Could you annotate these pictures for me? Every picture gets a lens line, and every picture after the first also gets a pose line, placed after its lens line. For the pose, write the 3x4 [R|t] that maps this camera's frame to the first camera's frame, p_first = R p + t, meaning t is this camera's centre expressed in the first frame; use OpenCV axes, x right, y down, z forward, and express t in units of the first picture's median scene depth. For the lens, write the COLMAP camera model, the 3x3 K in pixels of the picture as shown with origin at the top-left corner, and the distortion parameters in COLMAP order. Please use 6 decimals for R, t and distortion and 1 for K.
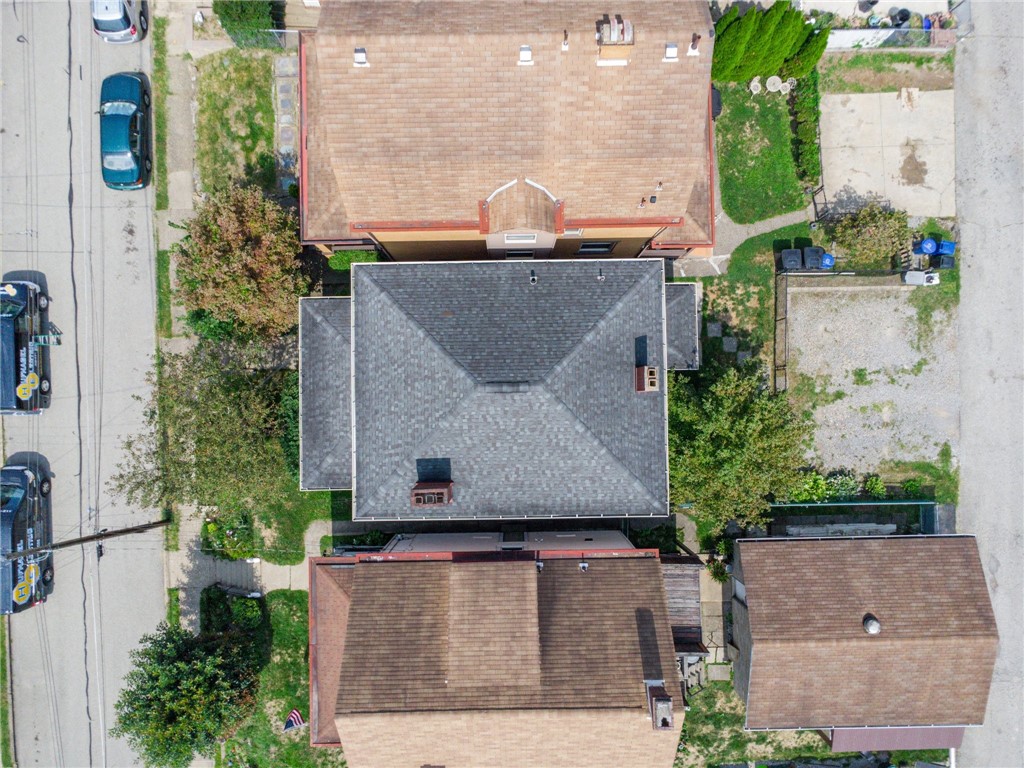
lens RADIAL K [[718.3, 0, 511.8], [0, 718.3, 387.2], [0, 0, 1]] dist [0.001272, 0.000105]
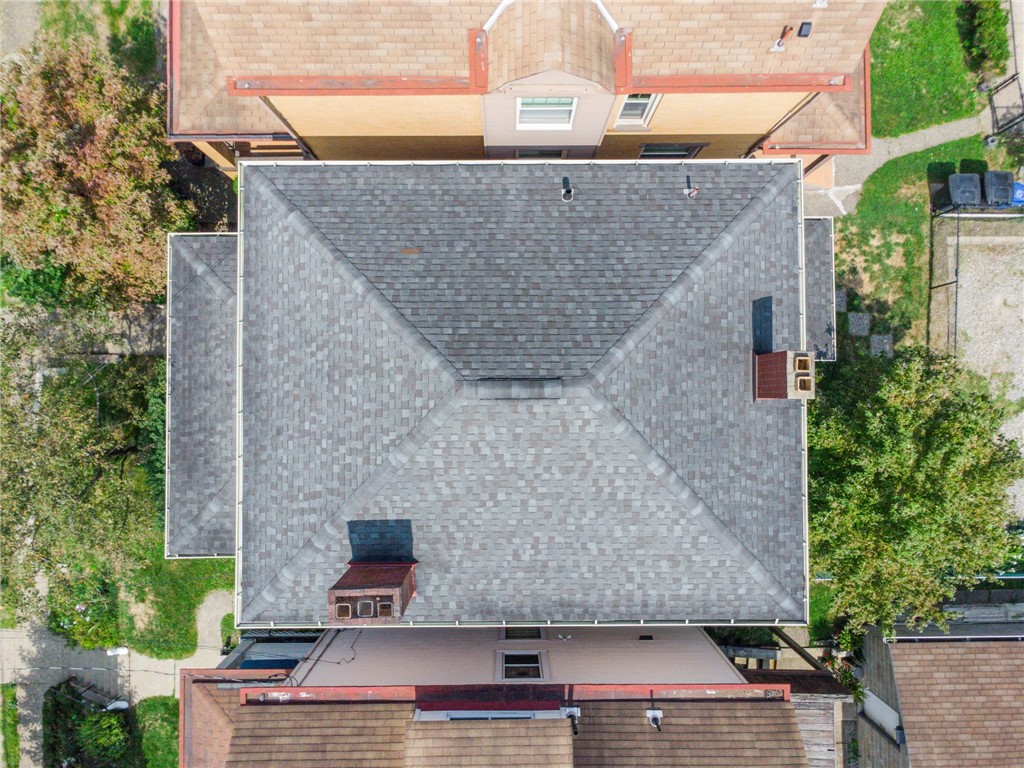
lens RADIAL K [[718.3, 0, 512.8], [0, 718.3, 383.7], [0, 0, 1]] dist [0.001272, 0.000105]
pose [[0.999942, 0.009975, 0.003936, -0.012478], [-0.009978, 0.999950, 0.000591, -0.003608], [-0.003930, -0.000631, 0.999992, 0.442436]]
